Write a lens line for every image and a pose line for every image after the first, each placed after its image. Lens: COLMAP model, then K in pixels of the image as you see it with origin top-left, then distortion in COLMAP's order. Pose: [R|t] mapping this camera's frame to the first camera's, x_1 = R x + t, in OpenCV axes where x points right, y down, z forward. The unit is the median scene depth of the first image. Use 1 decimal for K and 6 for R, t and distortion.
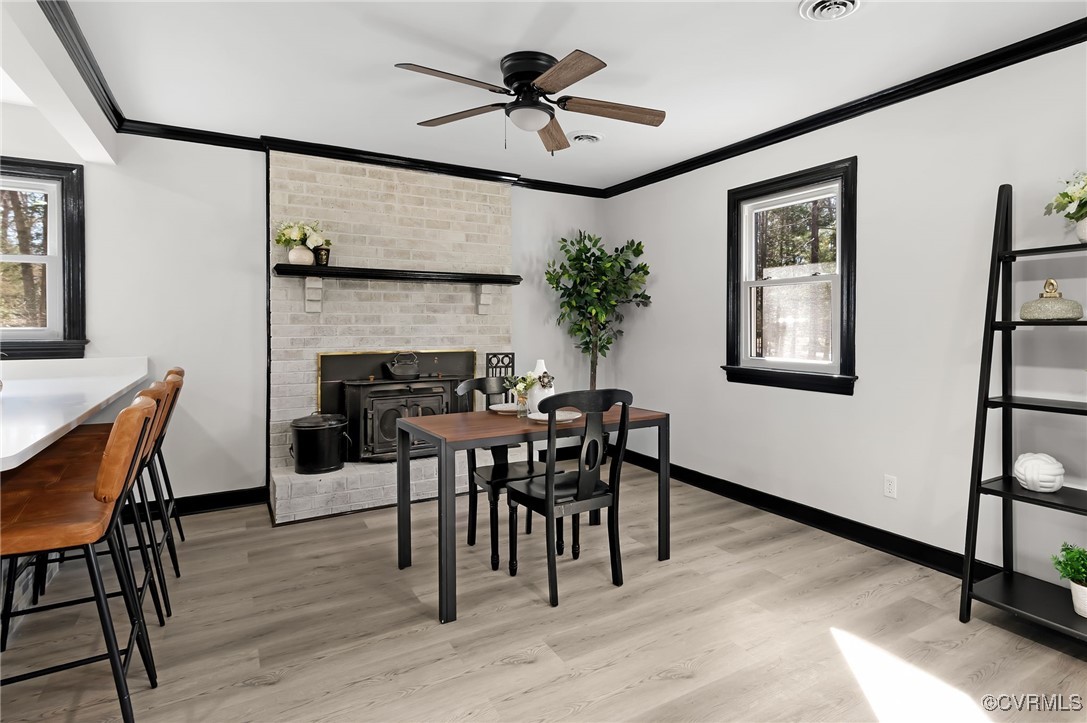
lens RADIAL K [[582.8, 0, 602.2], [0, 582.8, 328.4], [0, 0, 1]] dist [-0.000472, 0.000585]
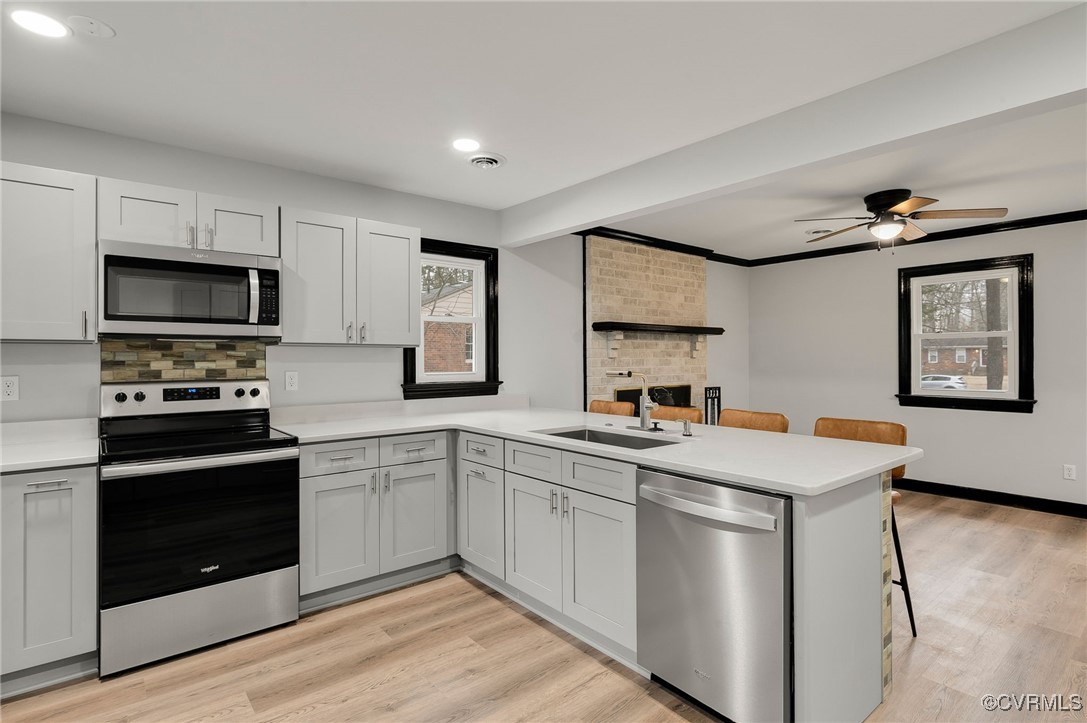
lens RADIAL K [[549.9, 0, 543.3], [0, 549.9, 356.5], [0, 0, 1]] dist [0.002685, 0.000819]
pose [[0.993104, -0.004404, 0.117158, -0.761490], [0.005631, 0.999933, -0.010148, -0.017850], [-0.117105, 0.010738, 0.993061, -0.201280]]
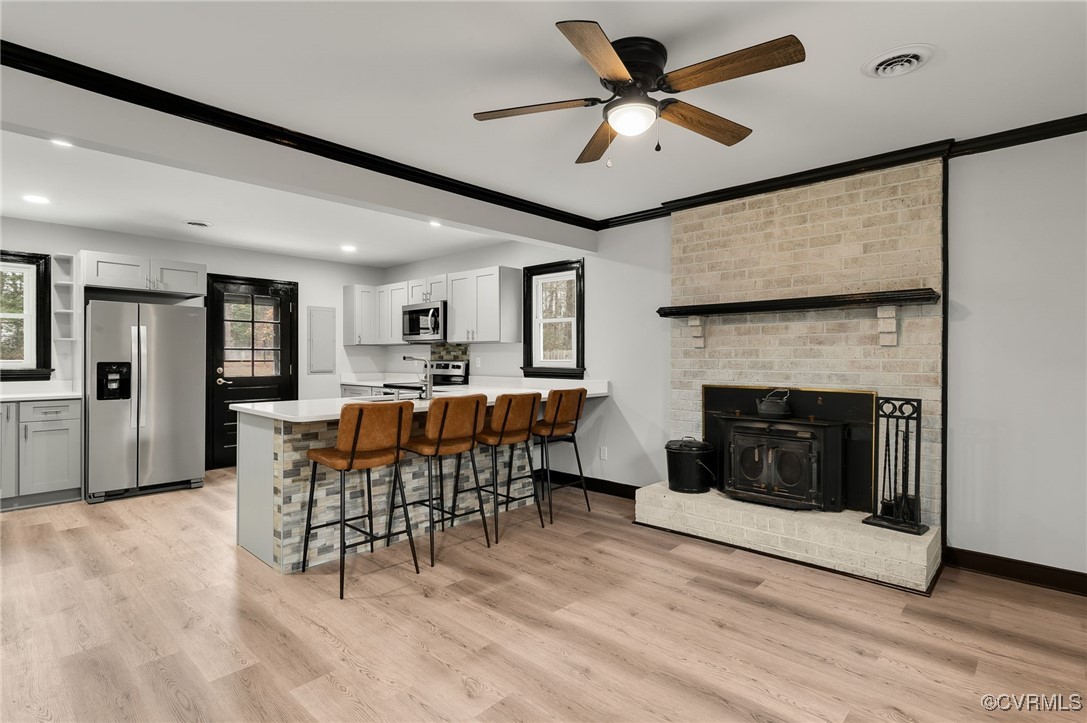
lens RADIAL K [[533.3, 0, 542.8], [0, 533.3, 359.5], [0, 0, 1]] dist [0.001682, -0.000107]
pose [[0.244030, 0.004761, -0.969756, 0.397475], [-0.006236, 0.999975, 0.003340, -0.006067], [0.969748, 0.005232, 0.244053, 0.443970]]
